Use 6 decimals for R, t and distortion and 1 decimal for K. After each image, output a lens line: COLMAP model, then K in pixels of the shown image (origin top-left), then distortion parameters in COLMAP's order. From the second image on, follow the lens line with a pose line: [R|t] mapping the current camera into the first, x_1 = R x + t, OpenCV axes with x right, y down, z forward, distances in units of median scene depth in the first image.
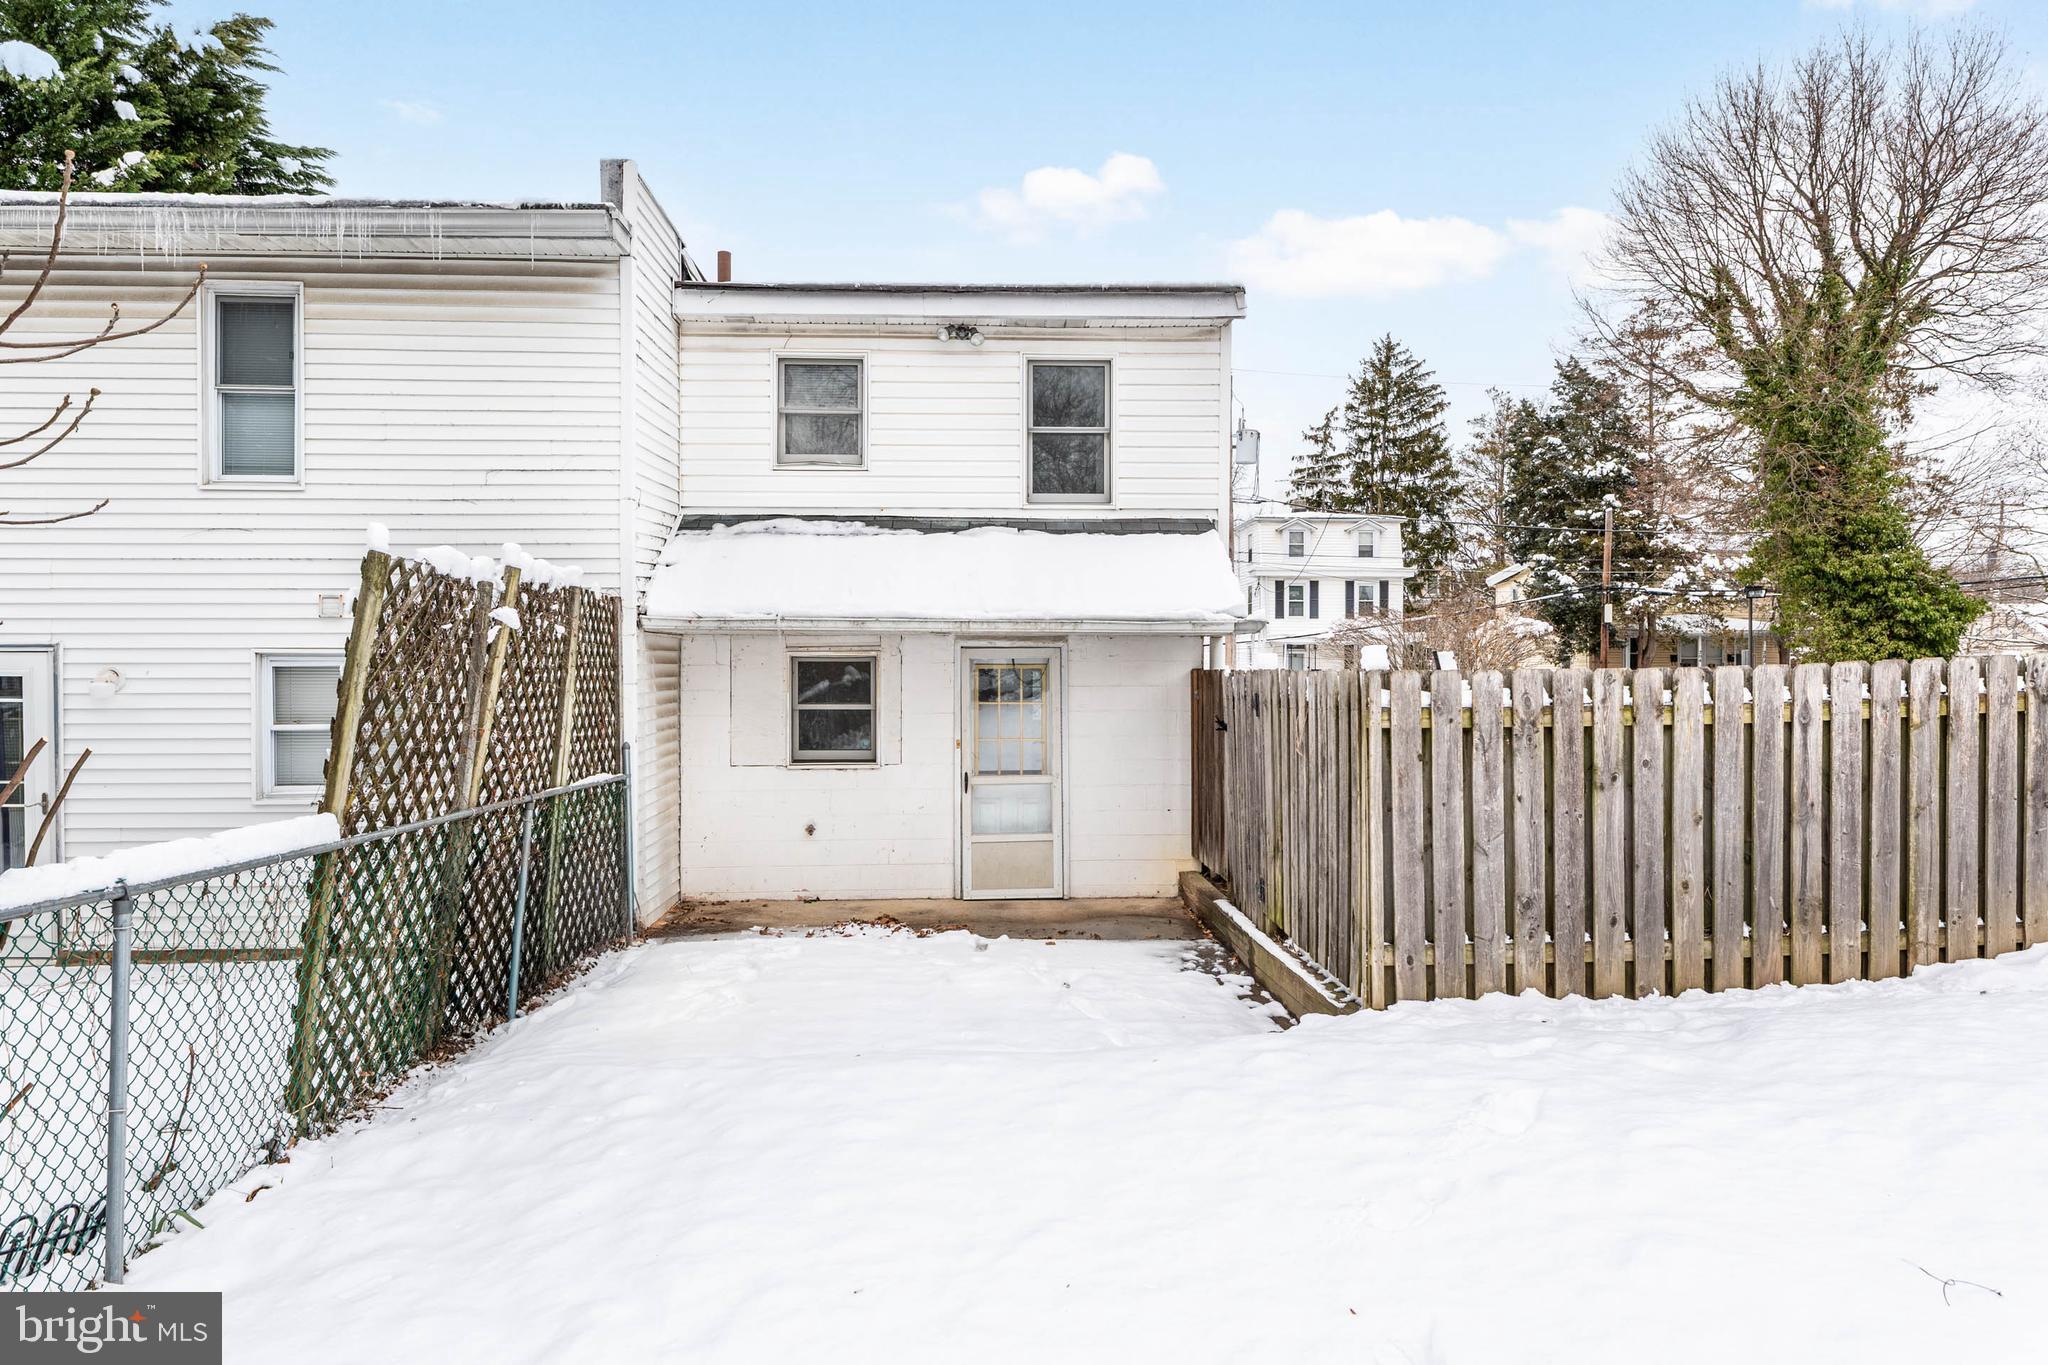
lens RADIAL K [[1175.2, 0, 1019.7], [0, 1175.2, 684.2], [0, 0, 1]] dist [-0.000016, -0.003170]
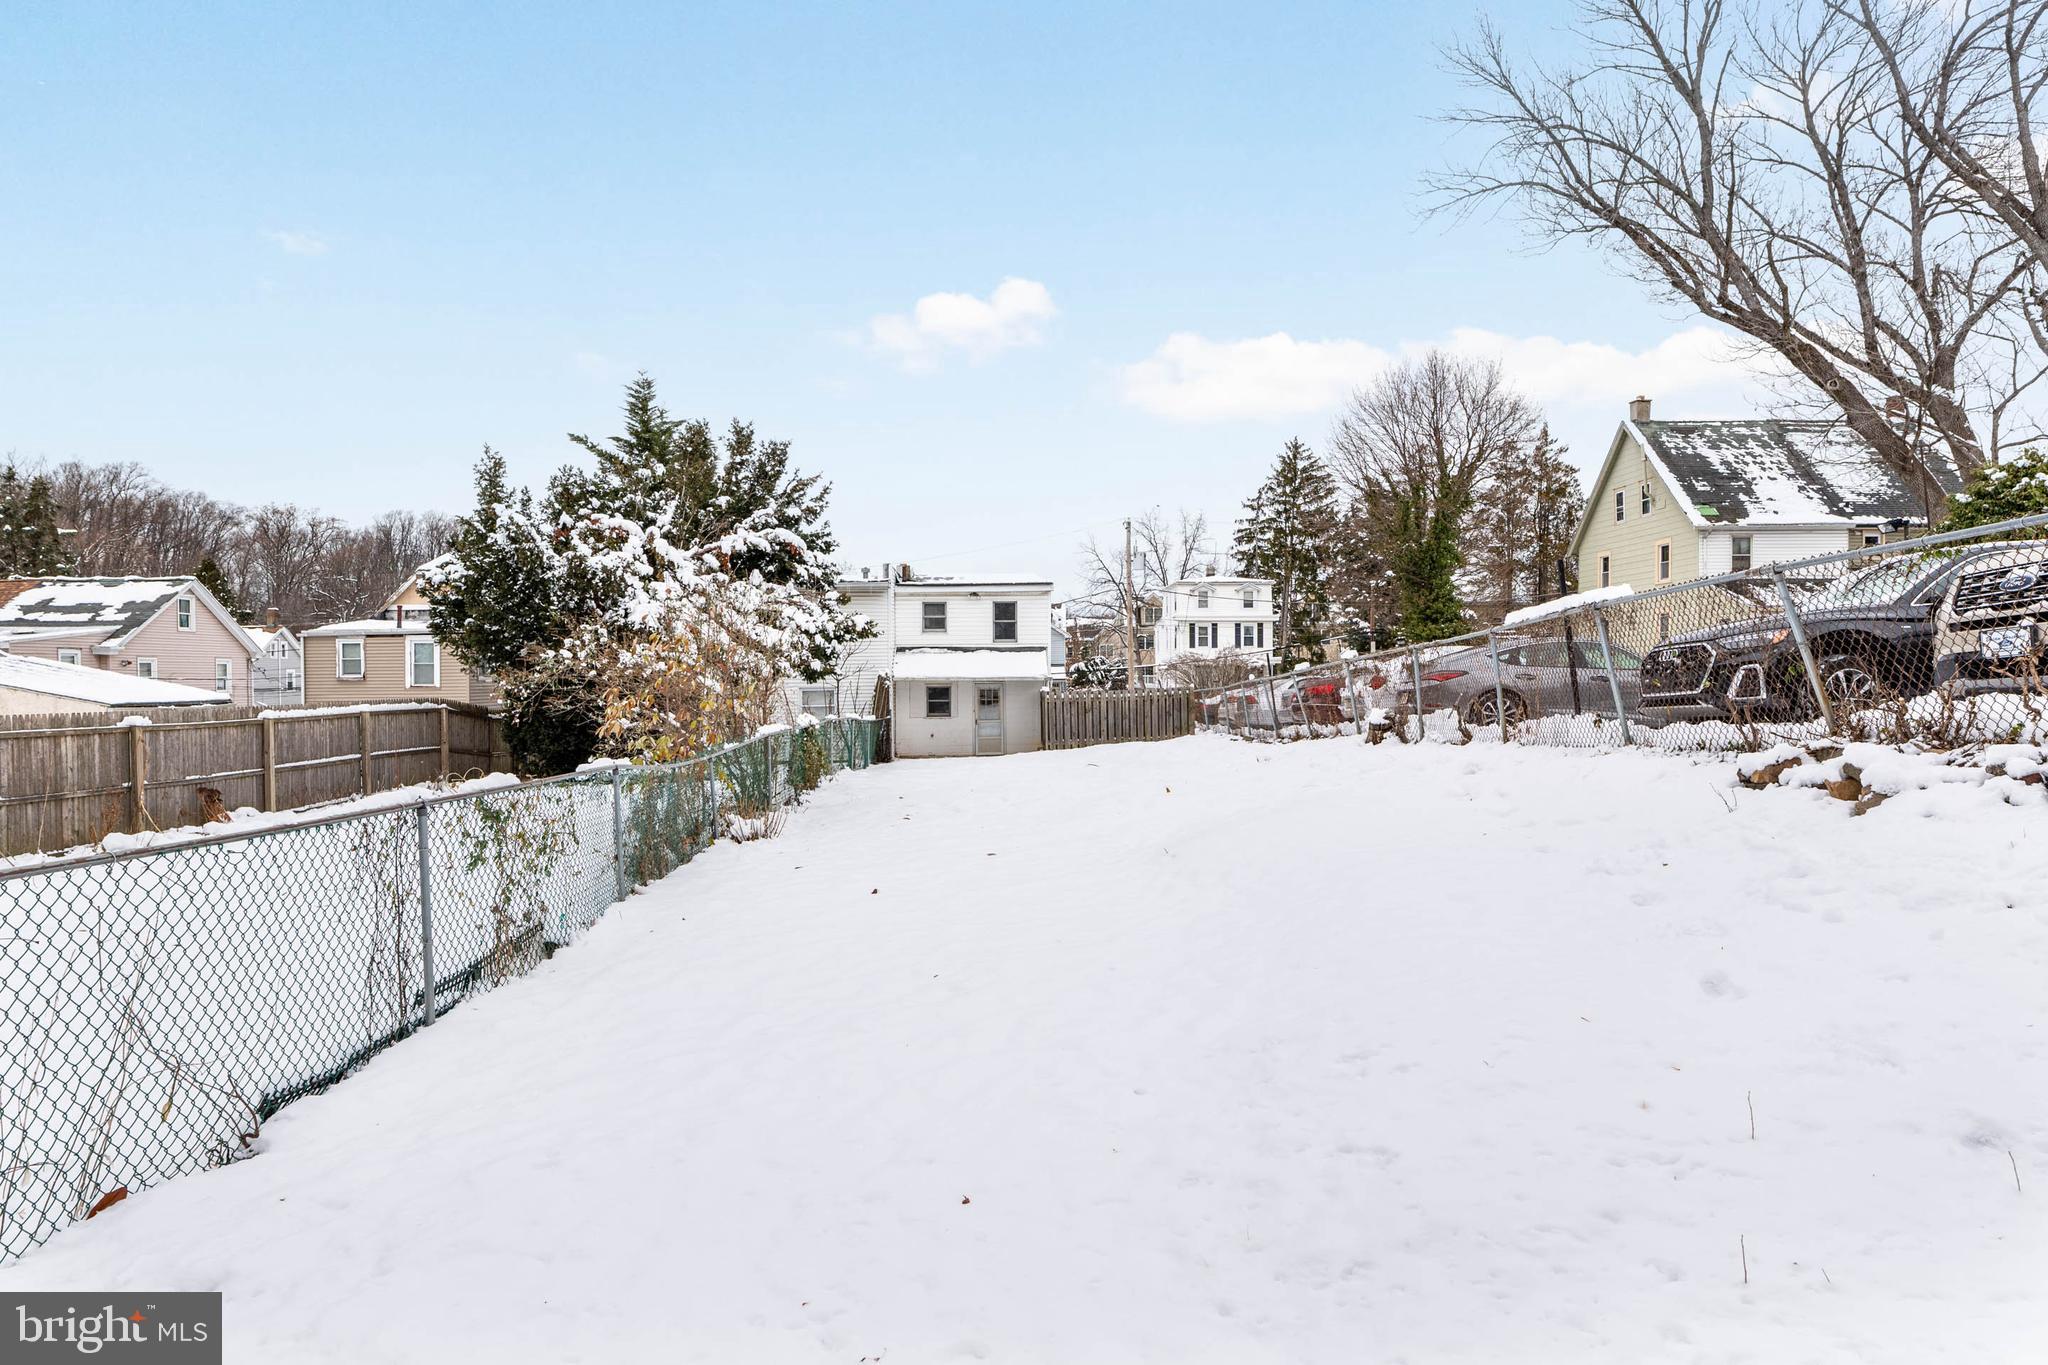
lens RADIAL K [[1175.2, 0, 1027.1], [0, 1175.2, 681.0], [0, 0, 1]] dist [-0.000016, -0.003170]
pose [[0.999588, -0.008390, -0.027465, 0.045090], [0.008198, 0.999941, -0.007085, -0.002957], [0.027522, 0.006857, 0.999598, -0.557052]]
